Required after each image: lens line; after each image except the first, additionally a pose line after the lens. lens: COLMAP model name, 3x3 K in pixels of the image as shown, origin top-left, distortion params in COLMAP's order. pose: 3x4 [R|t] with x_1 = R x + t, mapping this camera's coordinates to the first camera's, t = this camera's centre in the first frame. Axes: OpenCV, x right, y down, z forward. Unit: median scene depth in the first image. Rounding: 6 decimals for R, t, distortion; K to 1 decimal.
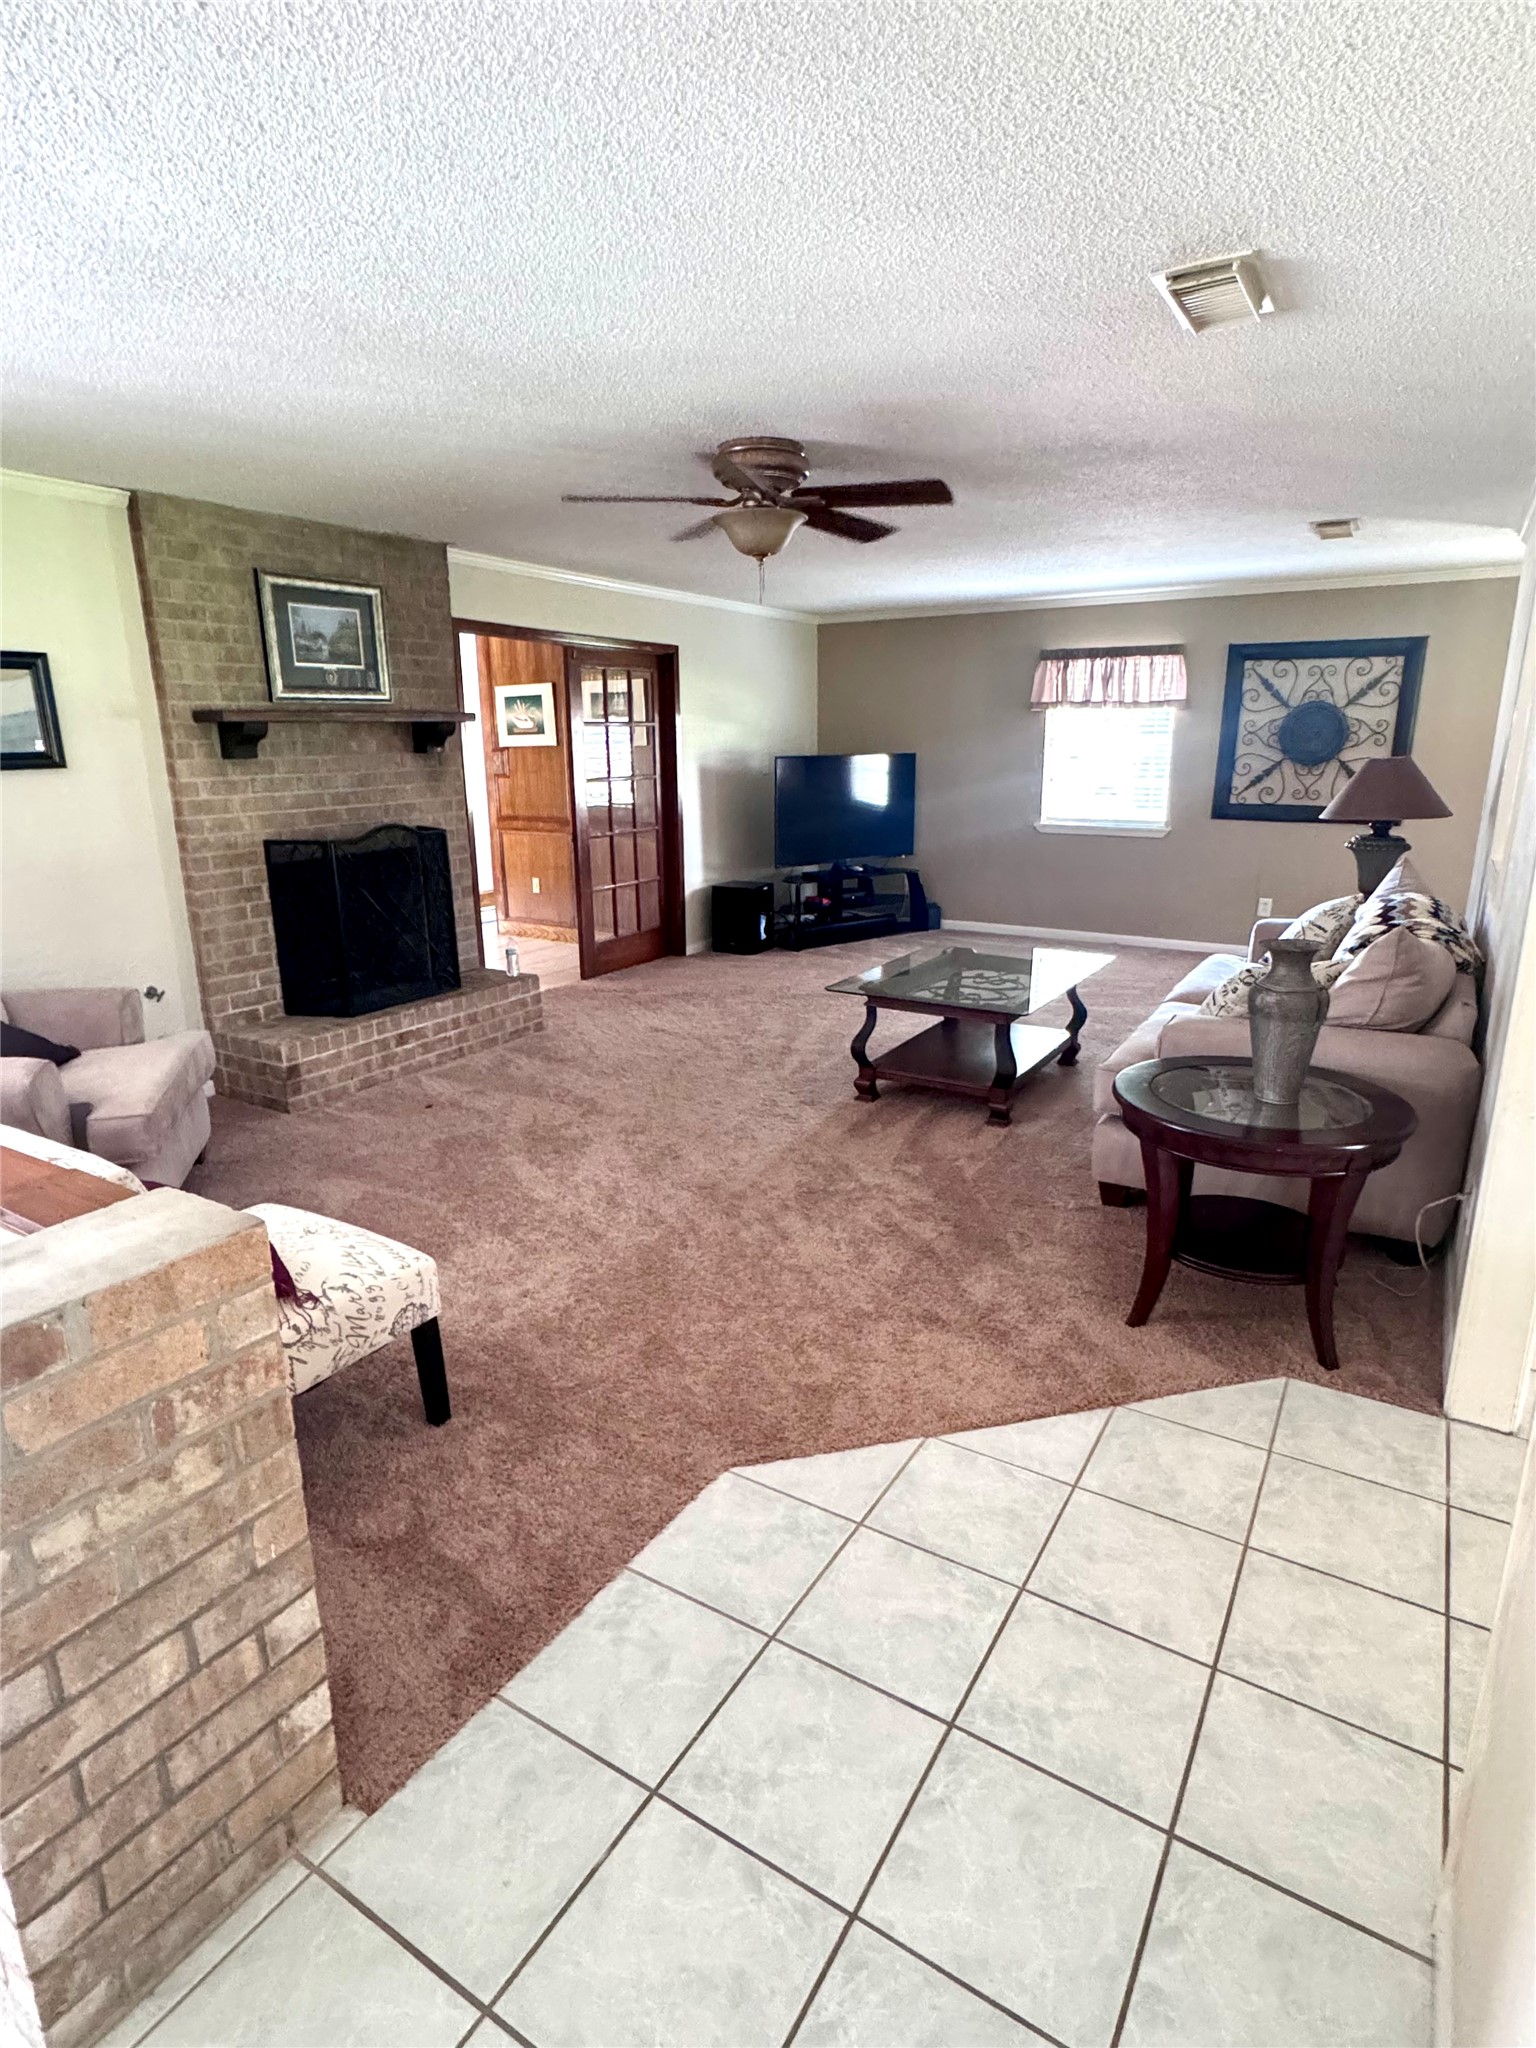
lens RADIAL K [[1072.6, 0, 768.0], [0, 1072.6, 1024.0], [0, 0, 1]] dist [-0.003162, -0.000898]
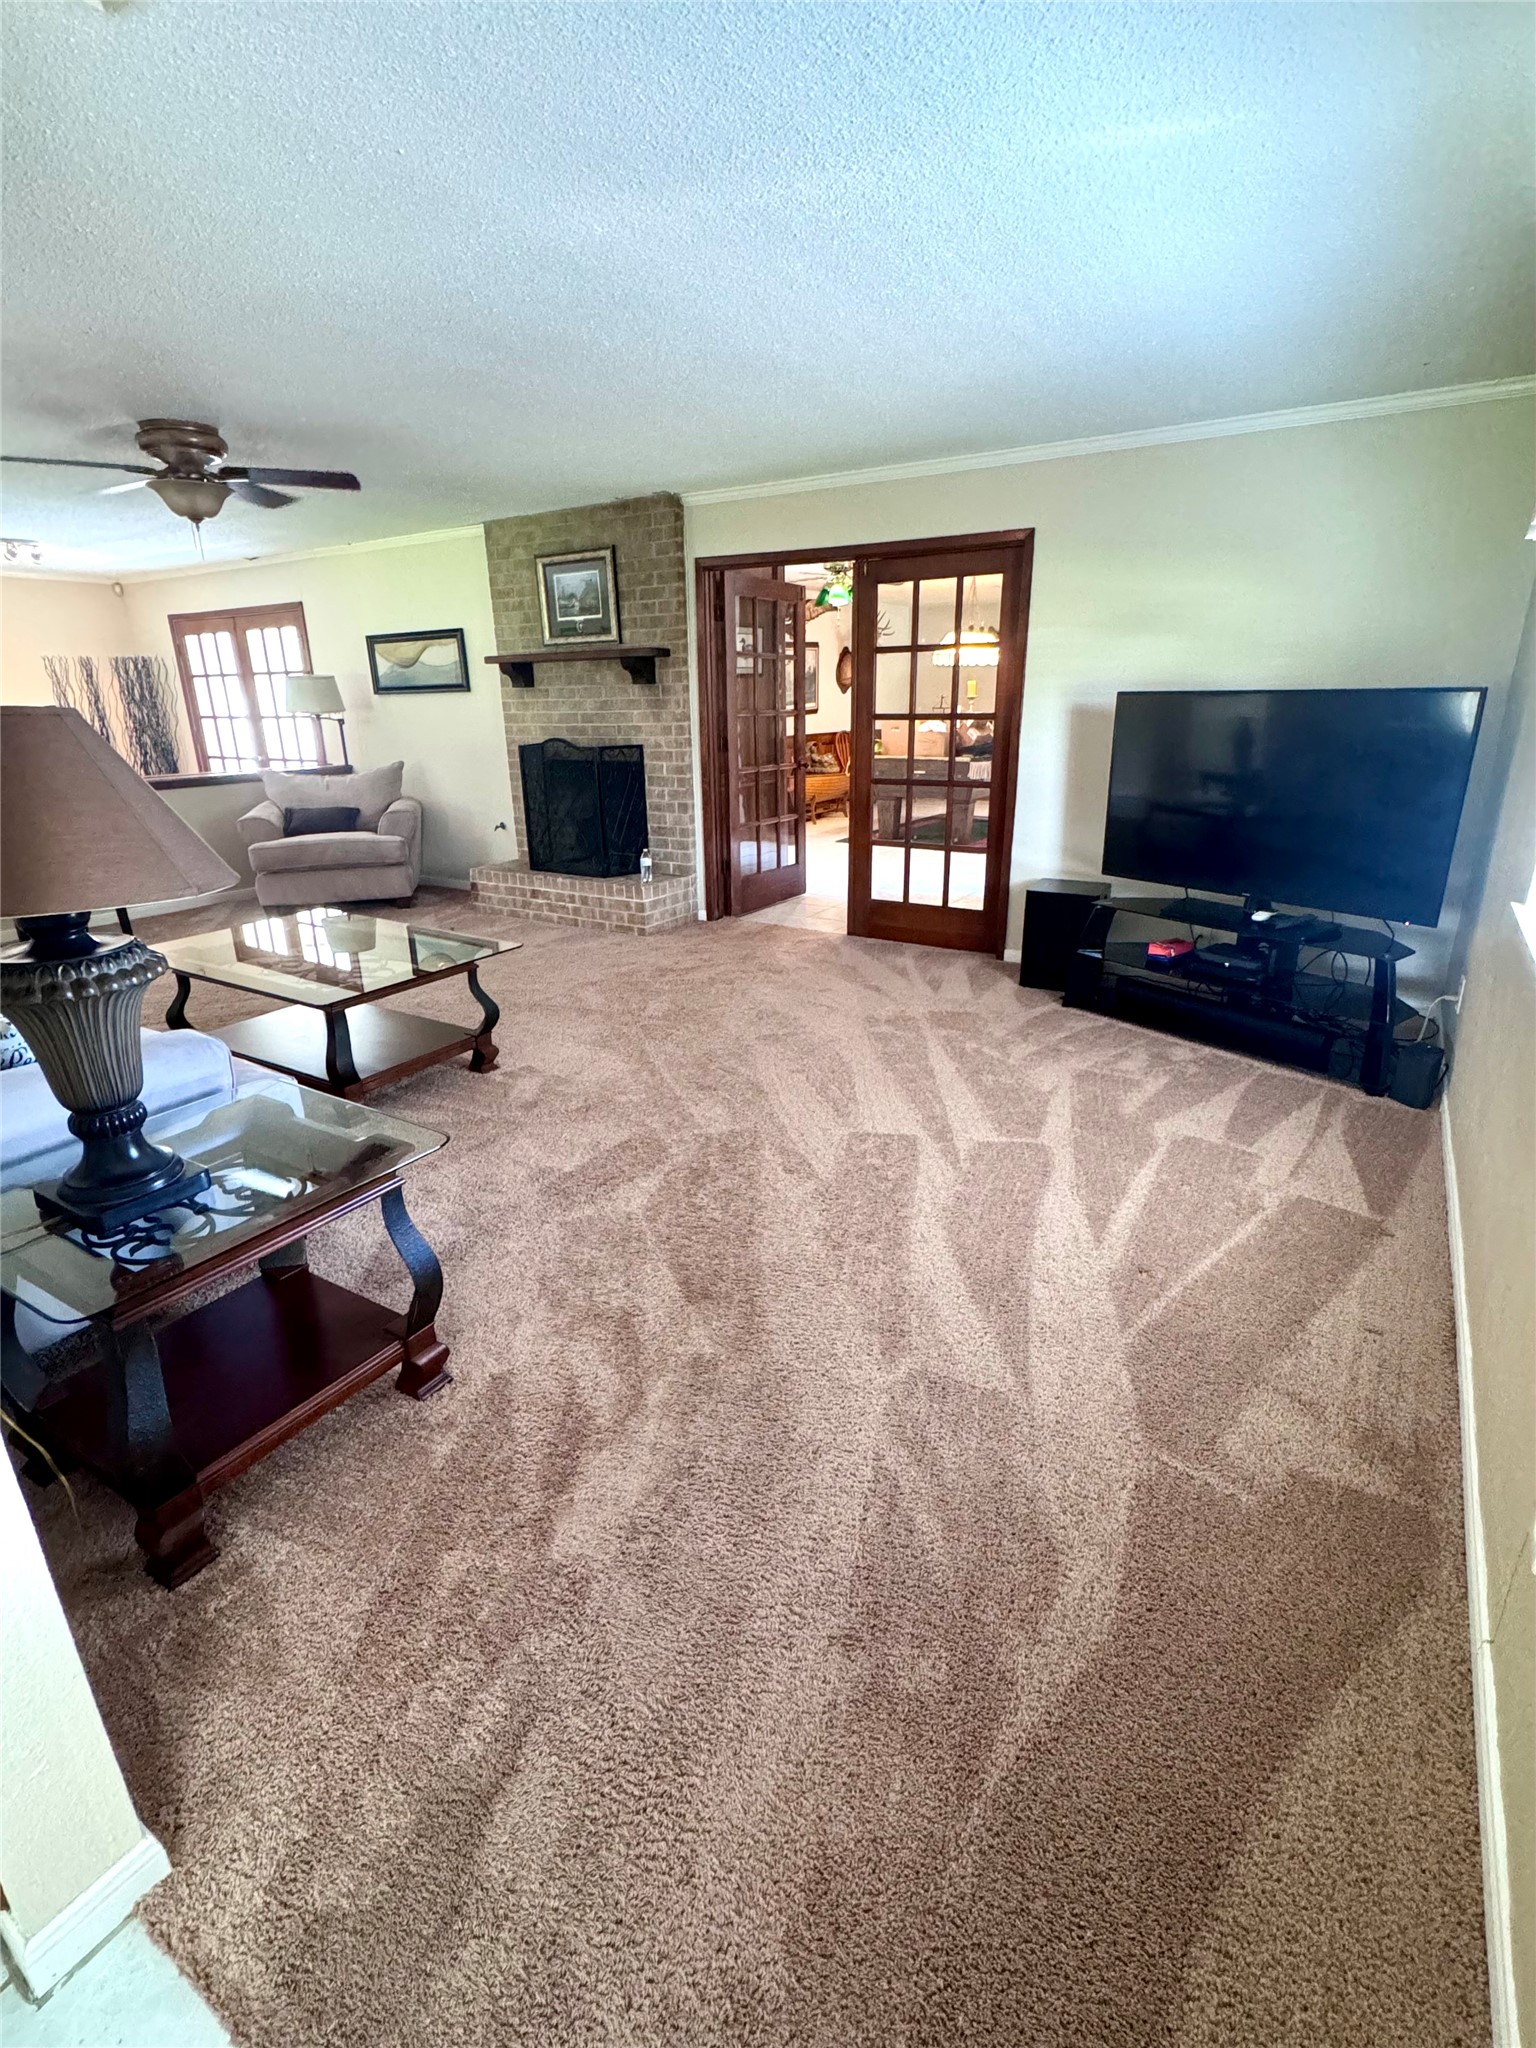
lens RADIAL K [[959.0, 0, 768.0], [0, 959.0, 1024.0], [0, 0, 1]] dist [0.000467, 0.000650]
pose [[-0.011406, 0.336656, -0.941559, 0.894891], [-0.244378, 0.912128, 0.329093, -0.318556], [0.969613, 0.233850, 0.071868, 1.247242]]
